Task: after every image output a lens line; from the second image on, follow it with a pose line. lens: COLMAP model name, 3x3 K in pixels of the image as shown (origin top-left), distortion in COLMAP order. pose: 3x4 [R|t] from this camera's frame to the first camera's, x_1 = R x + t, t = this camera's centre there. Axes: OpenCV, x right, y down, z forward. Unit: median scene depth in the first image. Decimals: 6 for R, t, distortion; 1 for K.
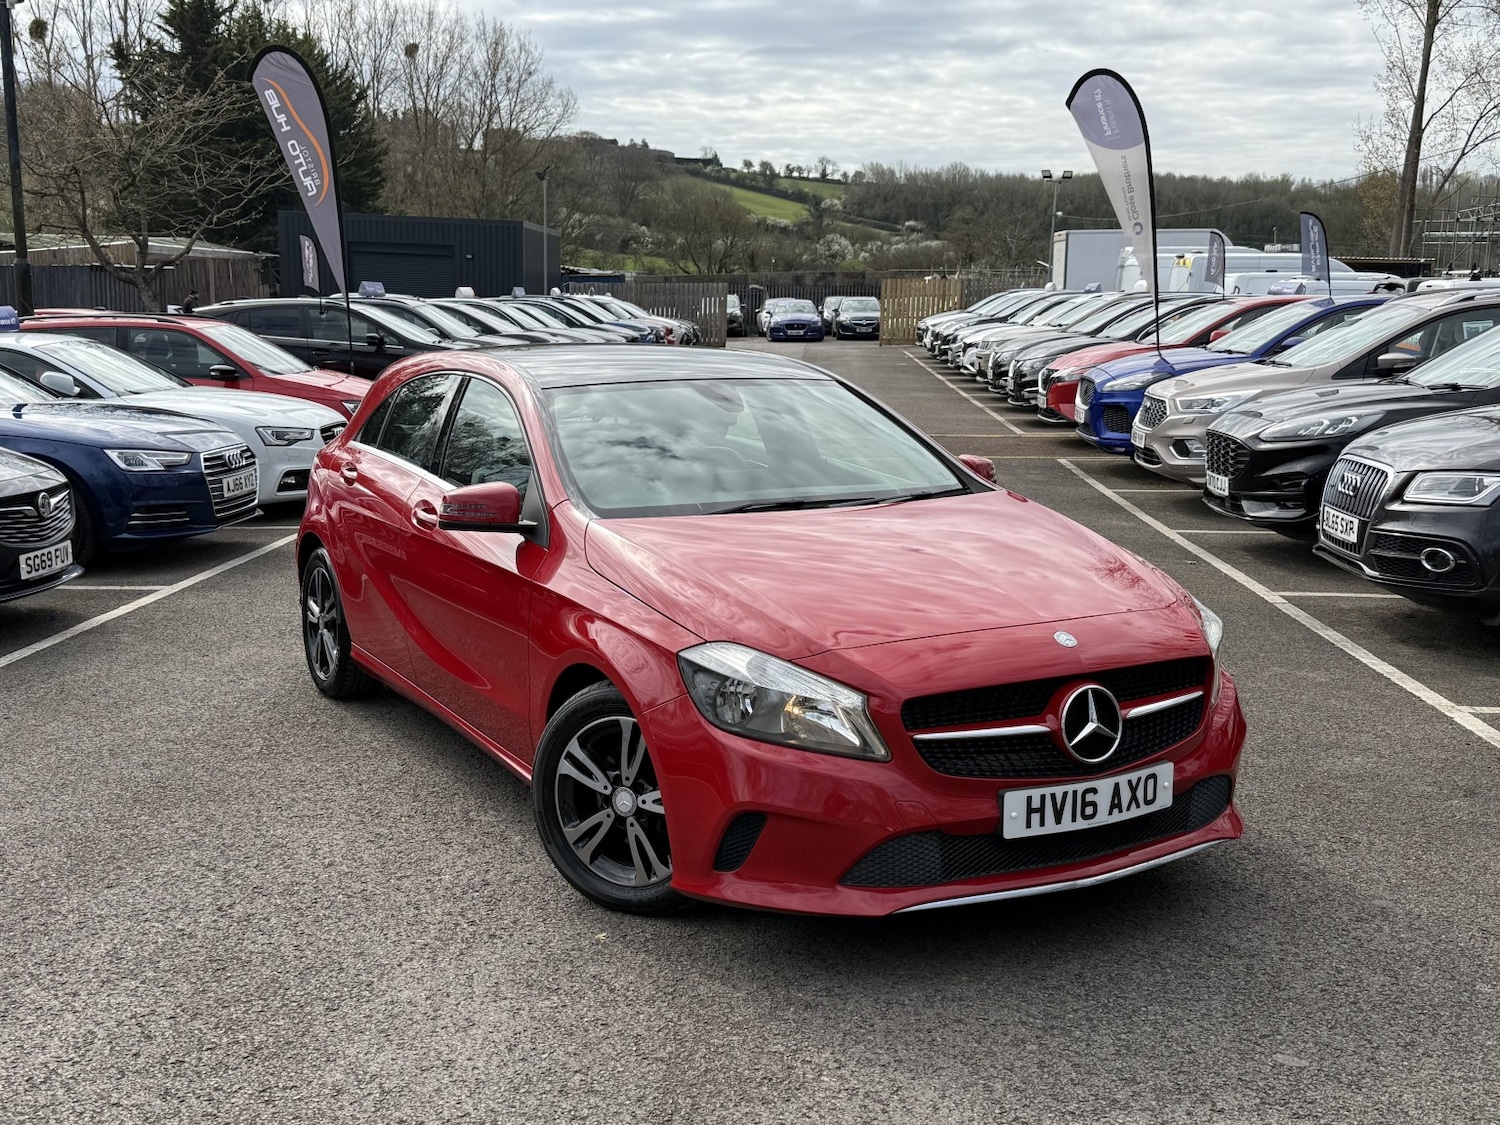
lens RADIAL K [[1629.7, 0, 750.0], [0, 1629.7, 562.5], [0, 0, 1]] dist [0.210445, -0.494704]
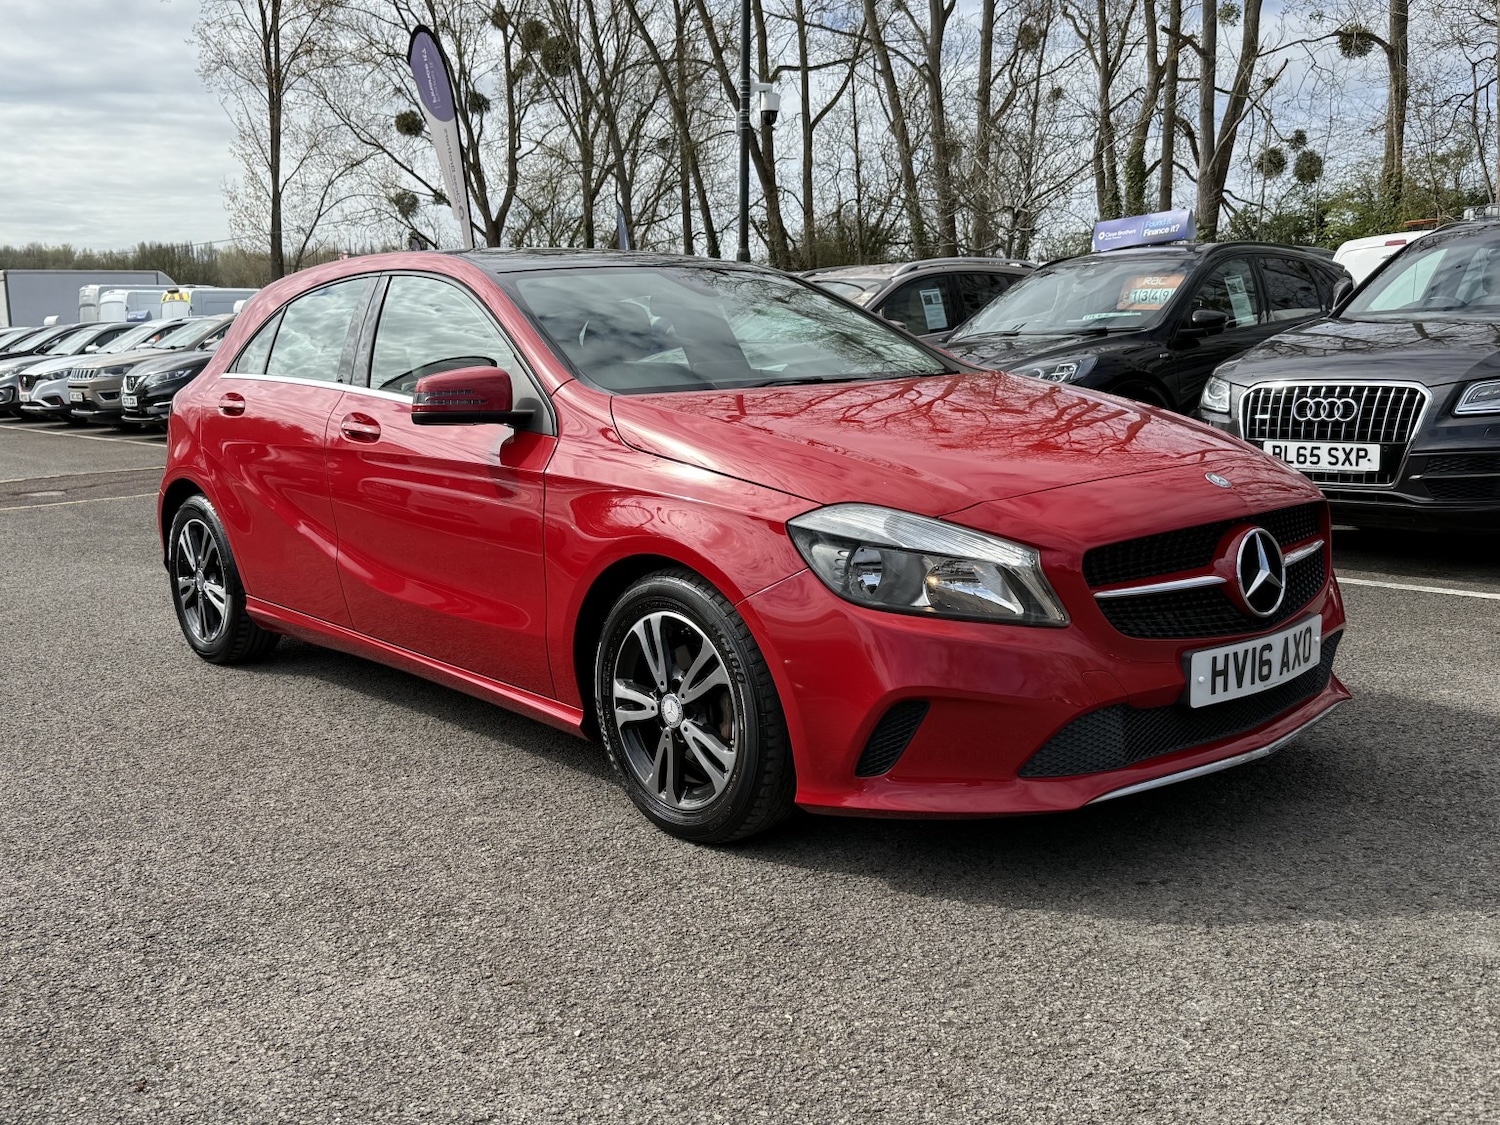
lens RADIAL K [[1408.9, 0, 750.0], [0, 1408.9, 562.5], [0, 0, 1]] dist [0.156435, -0.095095]
pose [[0.975861, -0.061259, 0.209625, -0.042273], [0.062034, 0.998070, 0.002880, 0.014332], [-0.209397, 0.010193, 0.977778, 0.060041]]
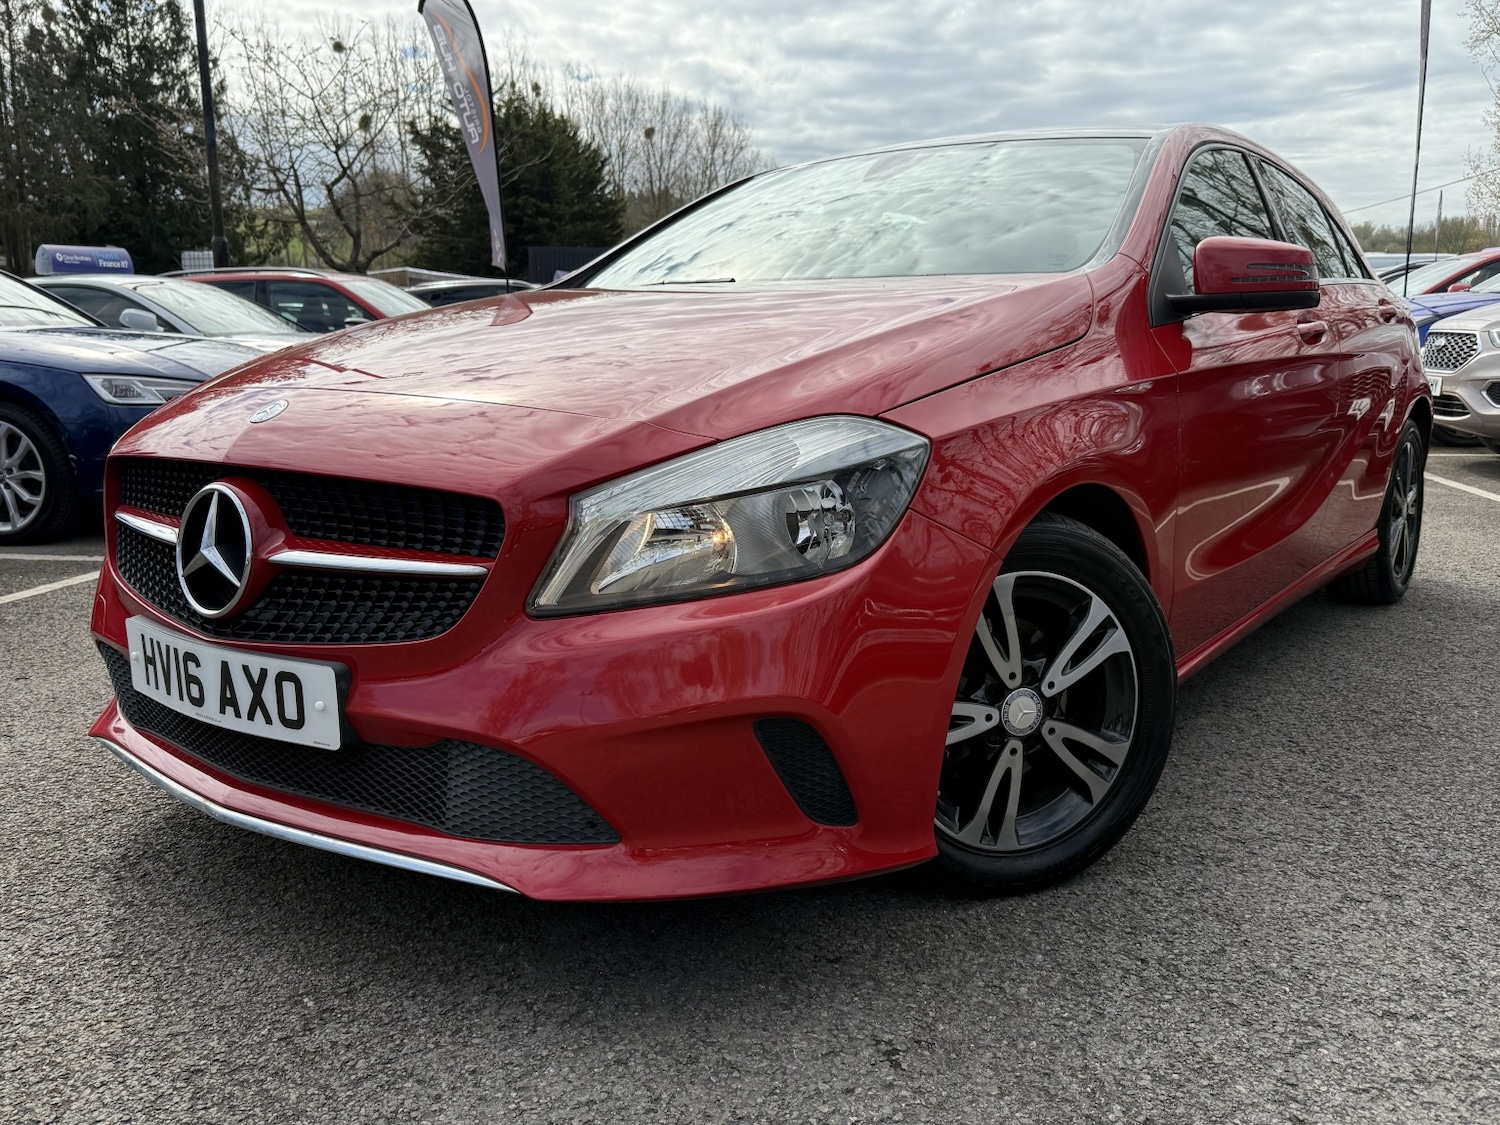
lens RADIAL K [[1259.5, 0, 755.1], [0, 1259.5, 561.7], [0, 0, 1]] dist [0.147250, -0.281141]
pose [[0.992451, 0.012508, -0.122000, -0.006370], [-0.010446, 0.999792, 0.017524, 0.001650], [0.122194, -0.016117, 0.992375, 0.215422]]
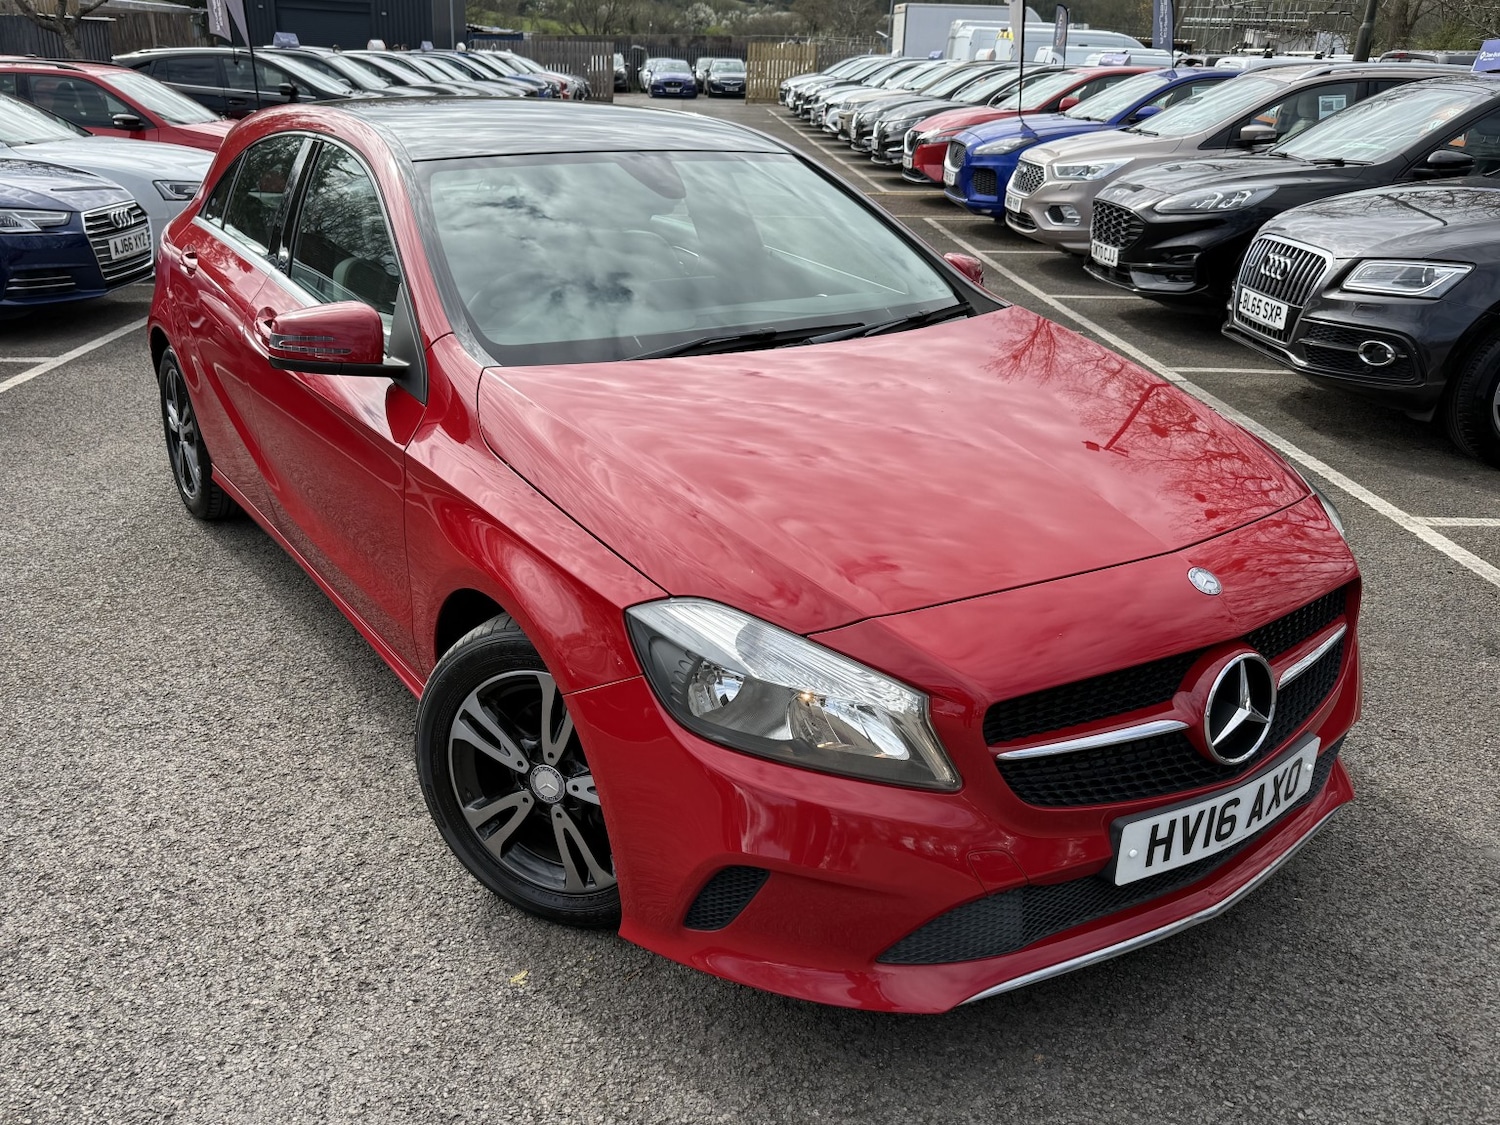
lens RADIAL K [[1259.0, 0, 753.2], [0, 1259.0, 566.0], [0, 0, 1]] dist [0.088168, -0.175165]
pose [[0.995639, -0.013106, 0.092366, -0.007783], [-0.007229, 0.976267, 0.216449, -0.013884], [-0.093010, -0.216173, 0.971915, 0.101153]]
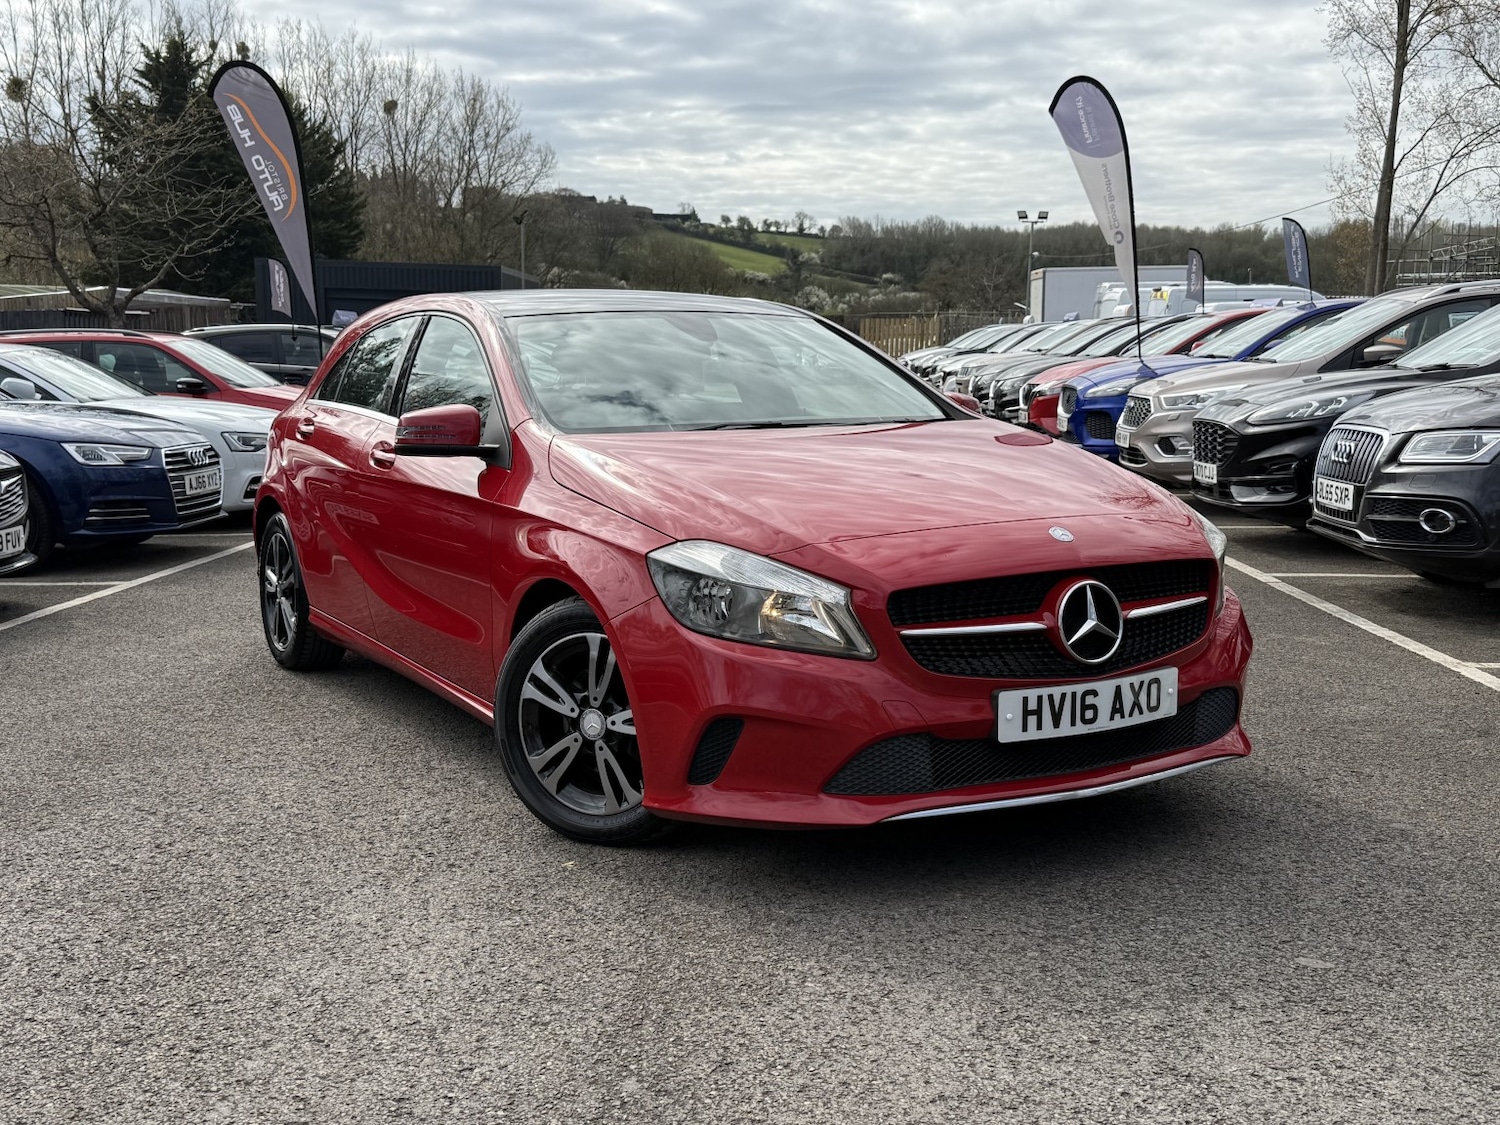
lens RADIAL K [[1629.7, 0, 750.0], [0, 1629.7, 562.5], [0, 0, 1]] dist [0.210445, -0.494704]
pose [[0.999878, -0.011068, 0.011066, 0.000796], [0.011431, 0.999379, -0.033340, 0.018093], [-0.010690, 0.033463, 0.999383, 0.013049]]
